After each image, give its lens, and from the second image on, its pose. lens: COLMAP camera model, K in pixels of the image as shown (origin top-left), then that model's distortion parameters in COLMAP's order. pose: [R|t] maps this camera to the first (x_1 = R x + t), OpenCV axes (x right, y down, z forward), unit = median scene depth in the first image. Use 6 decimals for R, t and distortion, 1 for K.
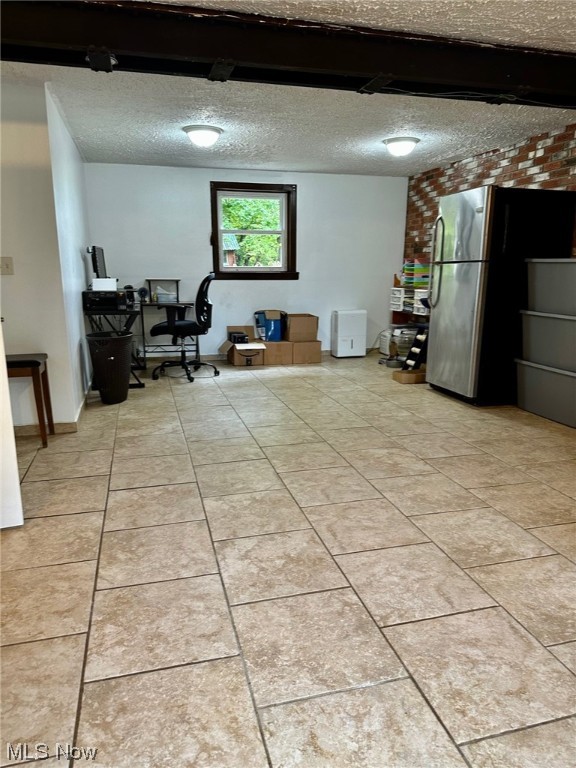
lens RADIAL K [[533.2, 0, 288.0], [0, 533.2, 384.0], [0, 0, 1]] dist [0.077010, 0.000109]
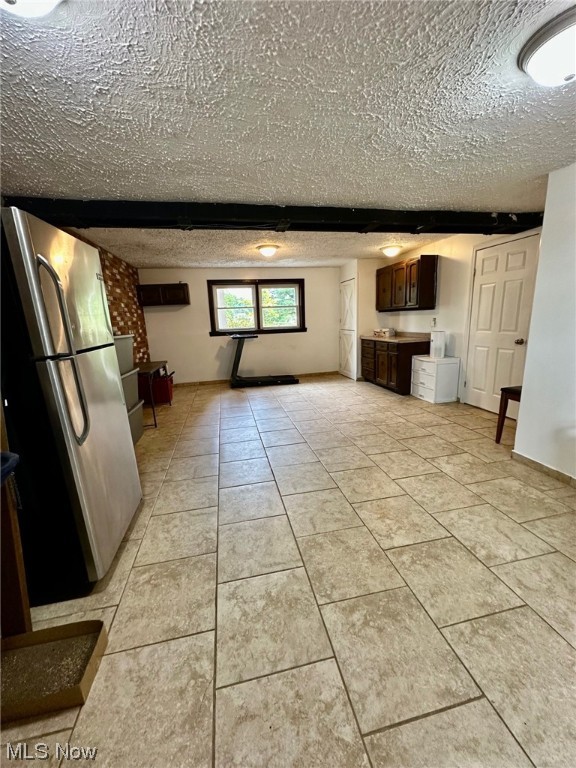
lens RADIAL K [[305.3, 0, 288.0], [0, 305.3, 384.0], [0, 0, 1]] dist [-0.002541, -0.000359]
pose [[-0.997282, 0.028768, 0.067829, 0.076139], [0.054256, 0.909598, 0.411932, -0.403447], [-0.049847, 0.414493, -0.908686, 1.665684]]
